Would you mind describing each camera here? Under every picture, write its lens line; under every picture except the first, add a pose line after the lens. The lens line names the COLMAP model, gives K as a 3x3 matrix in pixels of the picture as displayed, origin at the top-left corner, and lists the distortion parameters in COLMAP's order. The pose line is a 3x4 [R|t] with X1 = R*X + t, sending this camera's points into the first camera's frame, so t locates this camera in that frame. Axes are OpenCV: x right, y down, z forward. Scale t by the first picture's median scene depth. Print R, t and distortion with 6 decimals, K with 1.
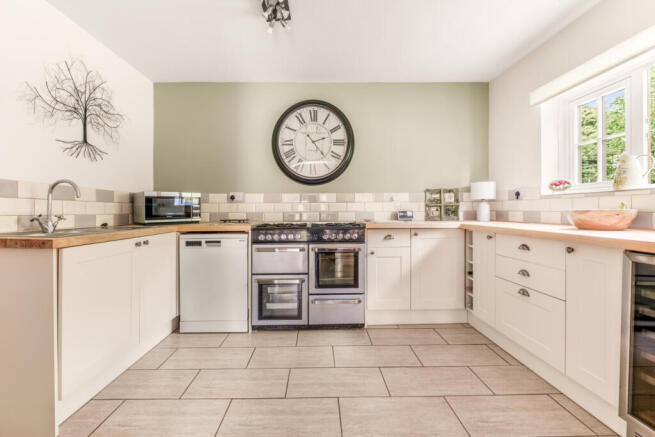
lens RADIAL K [[283.1, 0, 327.2], [0, 283.1, 217.0], [0, 0, 1]] dist [0.002730, 0.000033]
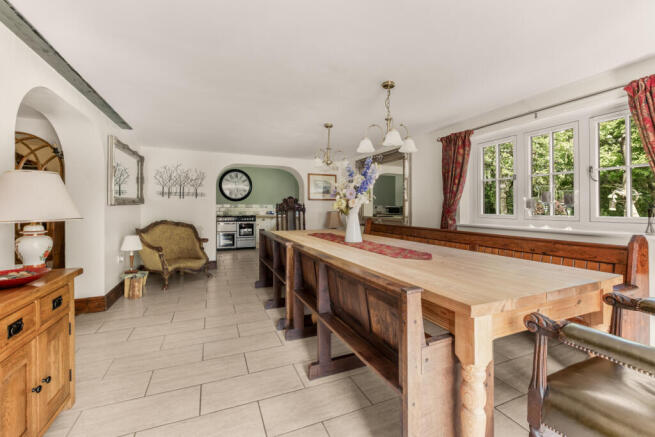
lens RADIAL K [[283.1, 0, 332.0], [0, 283.1, 217.2], [0, 0, 1]] dist [0.002730, 0.000033]
pose [[0.933681, -0.006513, 0.358045, -0.163530], [0.007492, 0.999971, -0.001346, 0.045933], [-0.358026, 0.003939, 0.933703, -1.815977]]
